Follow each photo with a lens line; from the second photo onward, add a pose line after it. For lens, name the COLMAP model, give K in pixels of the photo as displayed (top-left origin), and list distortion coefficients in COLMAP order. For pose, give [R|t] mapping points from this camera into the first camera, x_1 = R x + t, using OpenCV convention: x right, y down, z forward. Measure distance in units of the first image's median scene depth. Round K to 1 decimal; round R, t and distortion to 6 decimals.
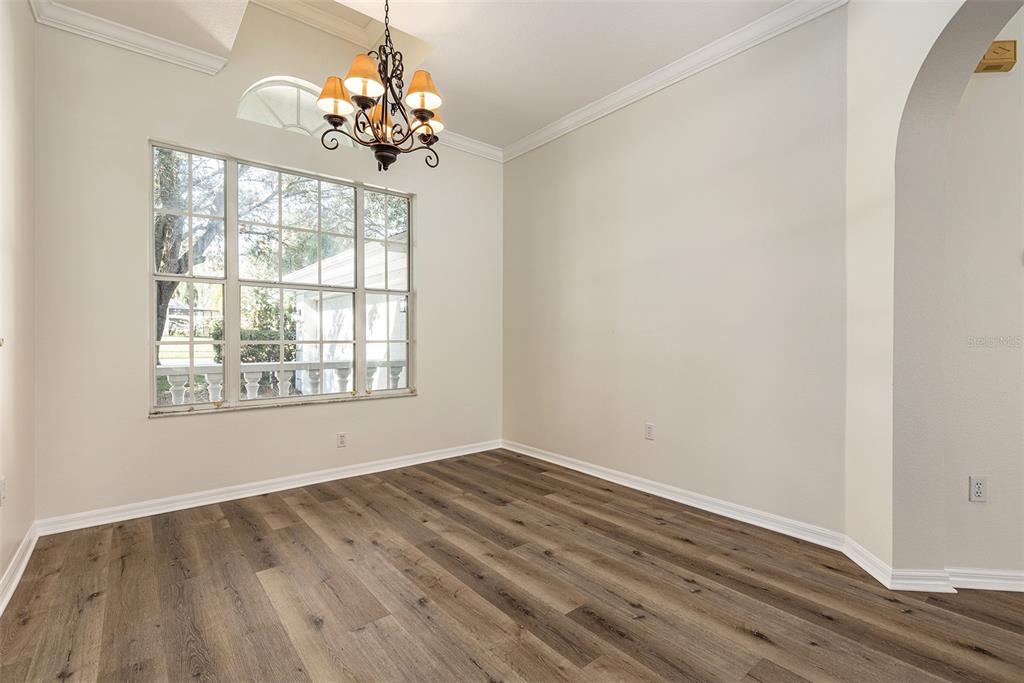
lens RADIAL K [[463.9, 0, 516.1], [0, 463.9, 338.0], [0, 0, 1]] dist [0.001037, -0.000331]
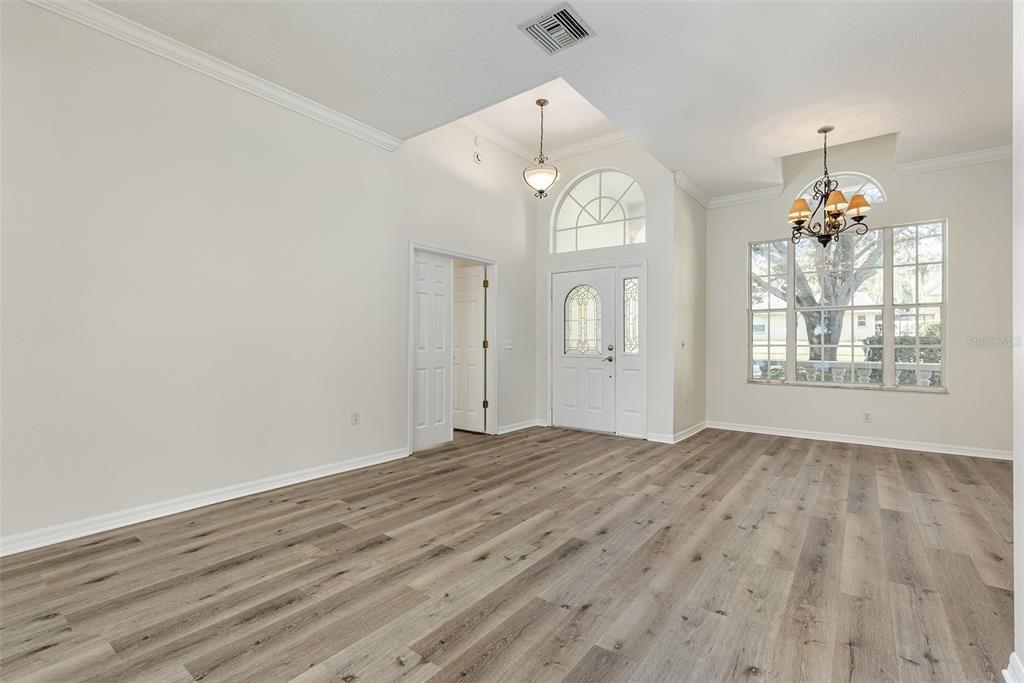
lens RADIAL K [[458.1, 0, 512.0], [0, 458.1, 341.5], [0, 0, 1]] dist [-0.001939, -0.000323]
pose [[0.232962, 0.001157, -0.972485, 1.254866], [-0.003797, 0.999993, 0.000281, -0.002360], [0.972478, 0.003627, 0.232965, -0.613488]]
